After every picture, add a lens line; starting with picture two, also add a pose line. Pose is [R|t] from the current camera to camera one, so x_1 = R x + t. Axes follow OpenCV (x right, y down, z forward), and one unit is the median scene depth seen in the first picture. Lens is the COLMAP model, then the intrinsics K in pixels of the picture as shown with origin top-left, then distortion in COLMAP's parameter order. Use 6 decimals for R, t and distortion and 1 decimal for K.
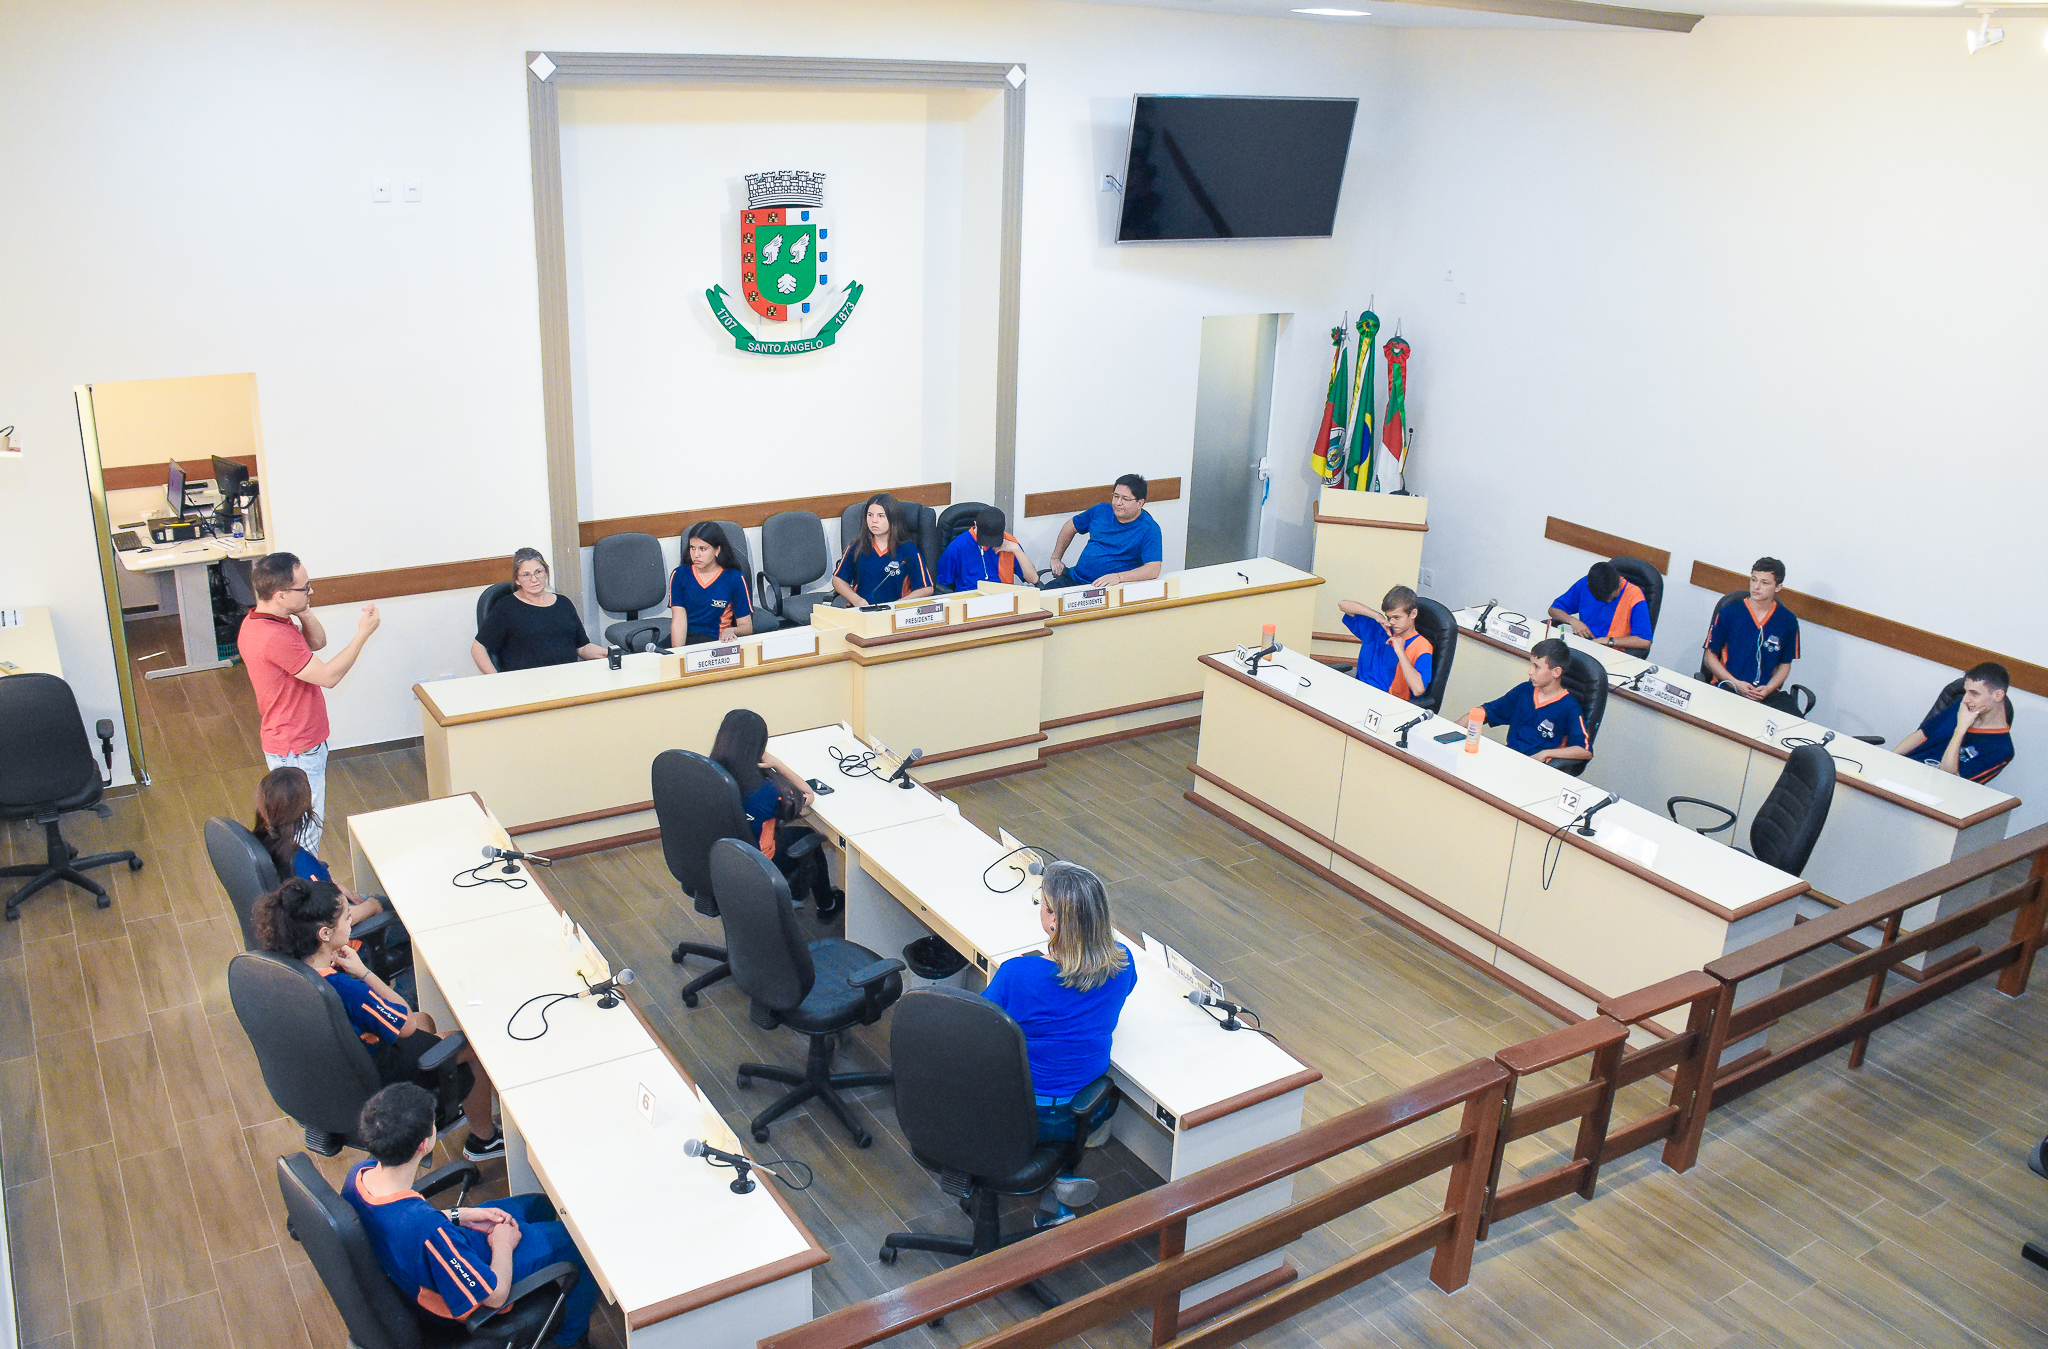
lens RADIAL K [[1622.5, 0, 1027.0], [0, 1622.5, 708.4], [0, 0, 1]] dist [-0.154303, 0.112532]
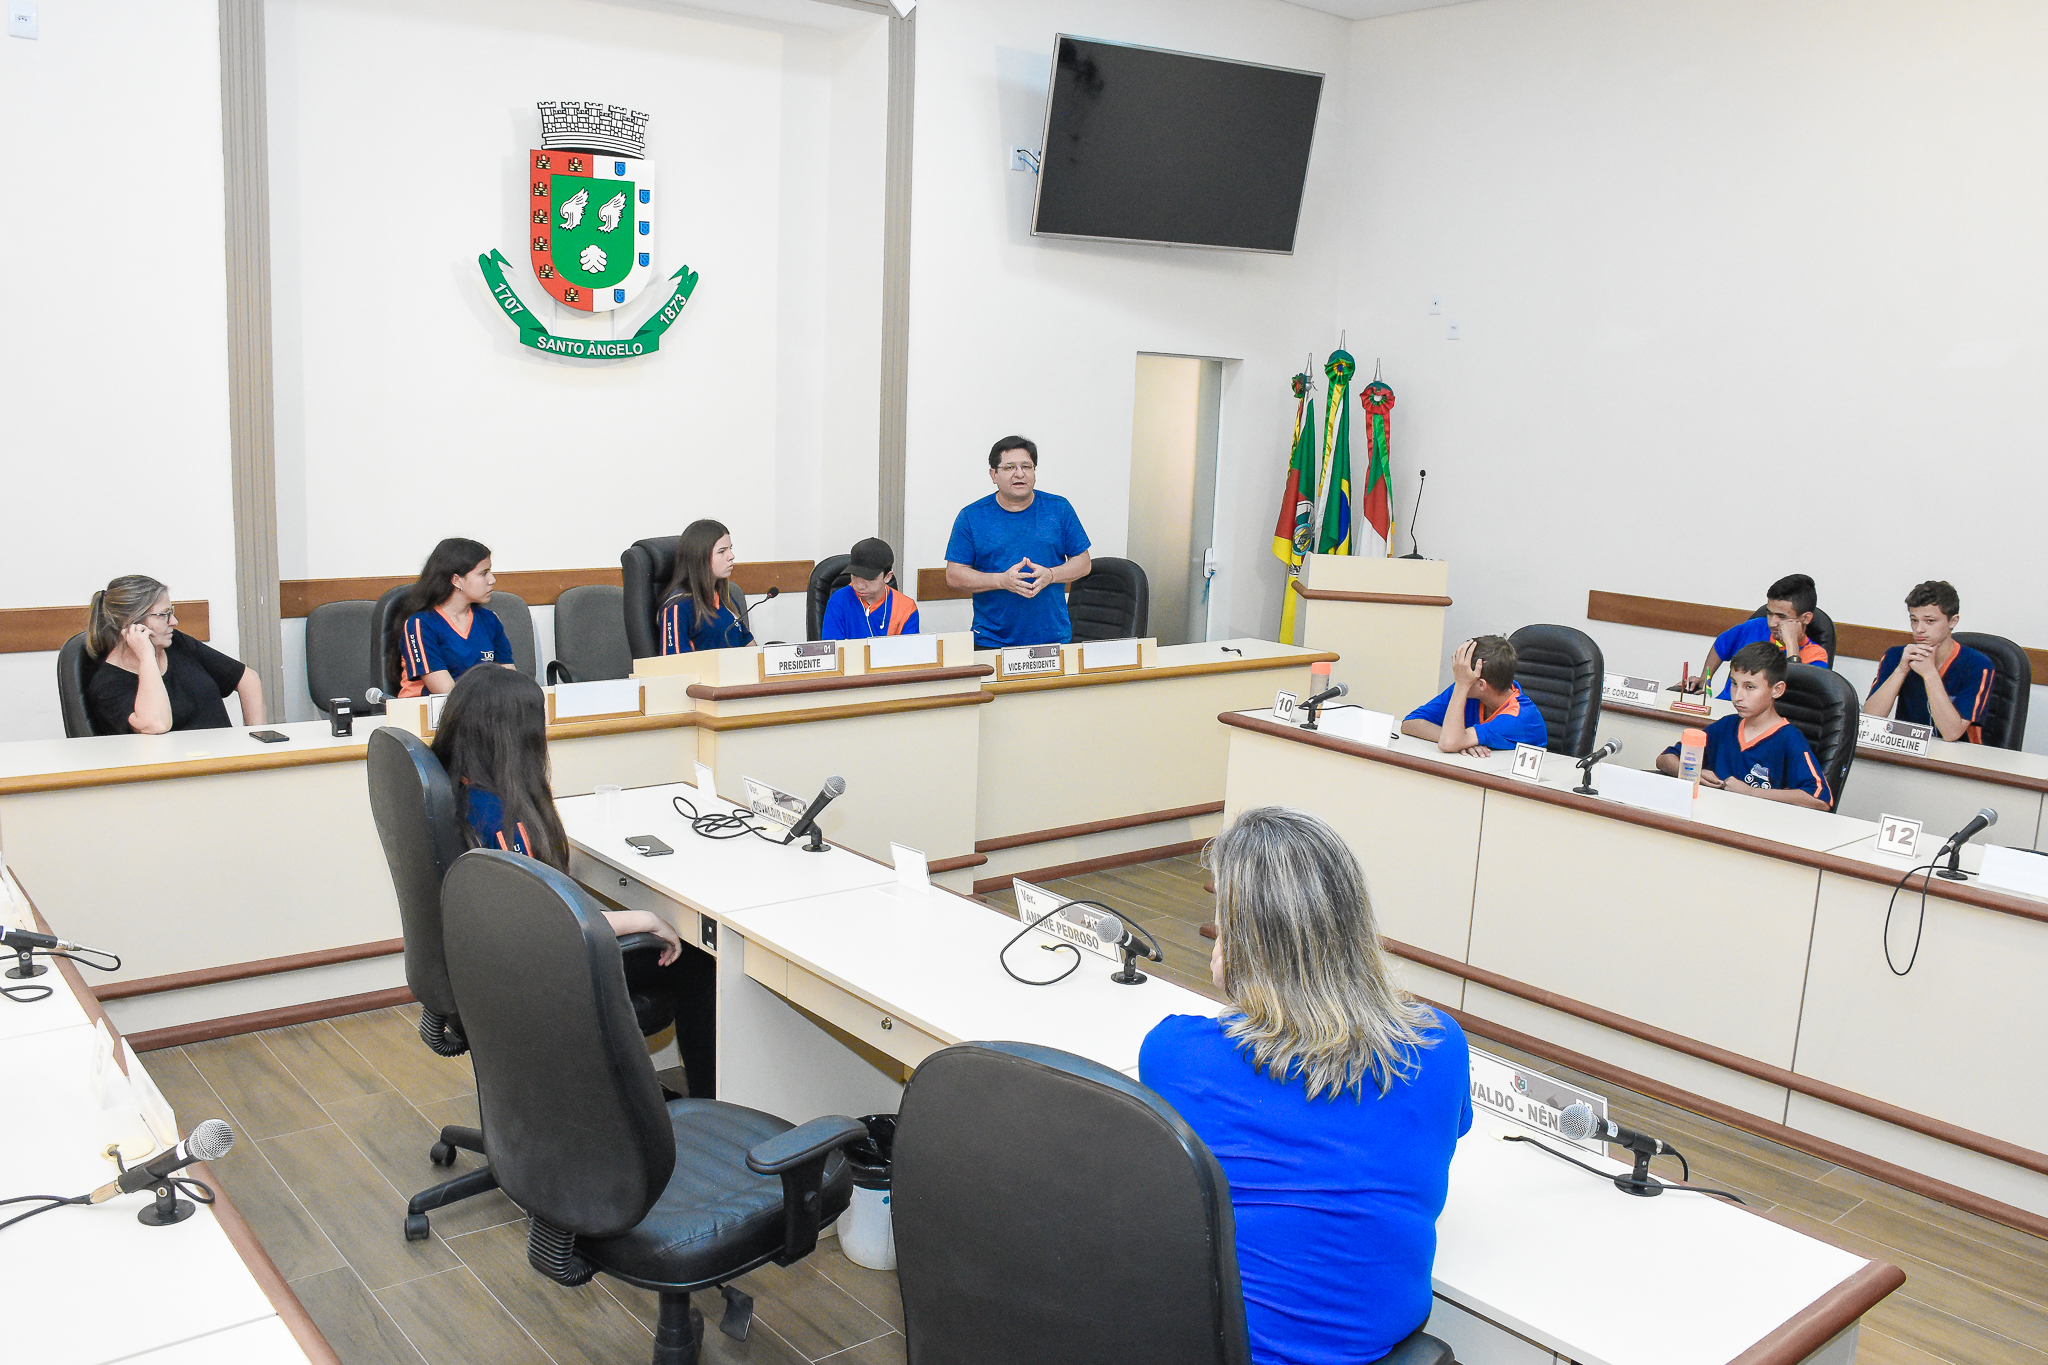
lens RADIAL K [[1659.2, 0, 1022.5], [0, 1659.2, 711.8], [0, 0, 1]] dist [-0.142767, 0.095552]
pose [[0.992704, -0.021763, 0.118594, -0.049516], [0.042521, 0.983572, -0.175437, 0.073883], [-0.112828, 0.179200, 0.977321, 0.297416]]
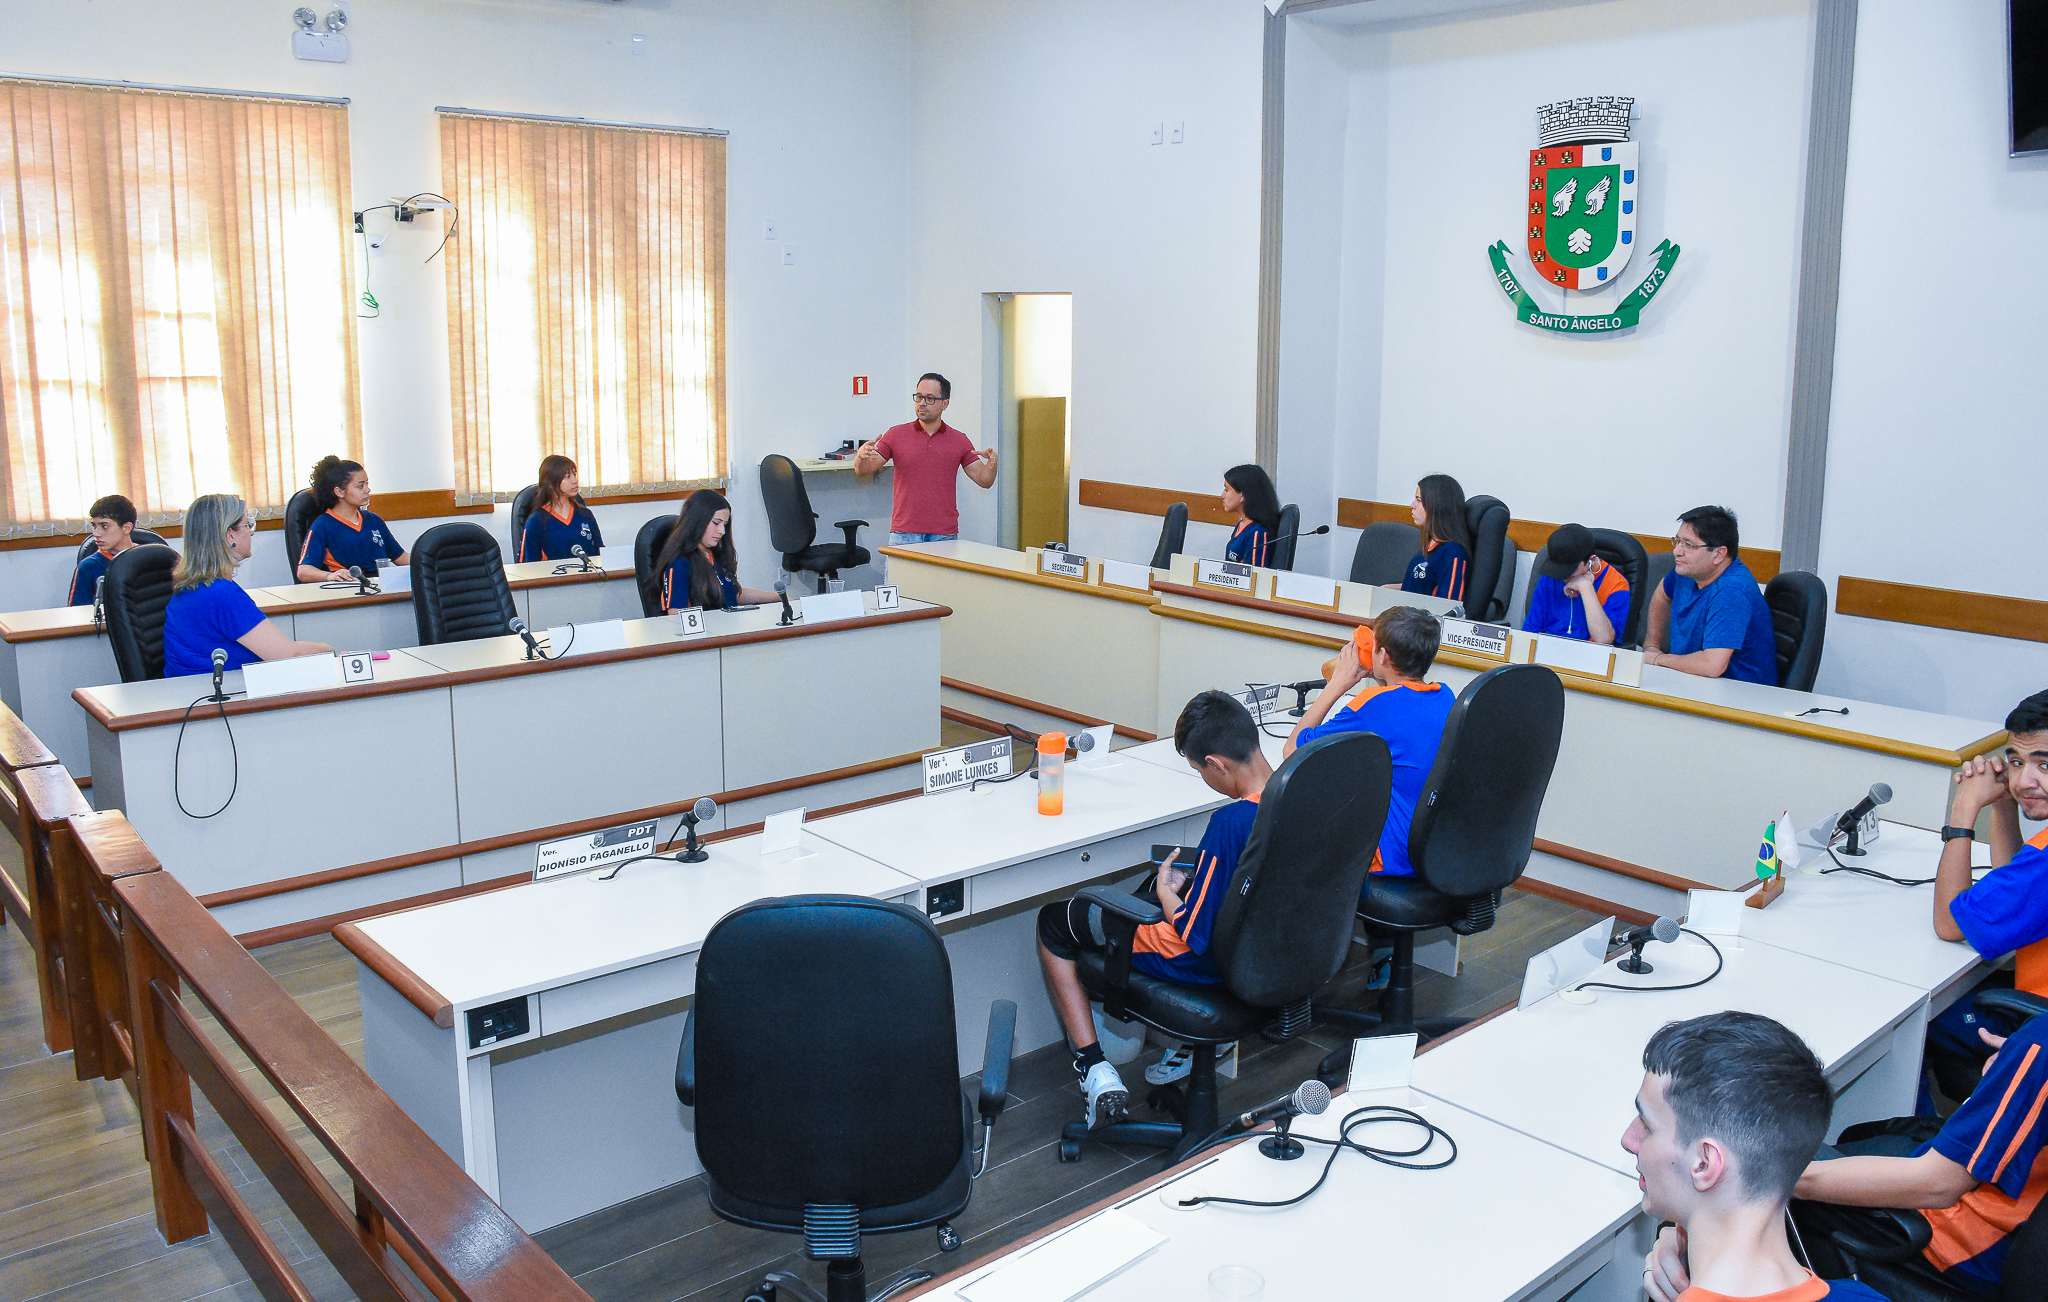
lens RADIAL K [[1649.9, 0, 1024.0], [0, 1649.9, 651.0], [0, 0, 1]] dist [-0.159537, 0.123487]
pose [[0.157496, 0.159210, -0.974601, 0.612313], [-0.364192, 0.926716, 0.092534, -0.053090], [0.917910, 0.340368, 0.203937, 0.661724]]
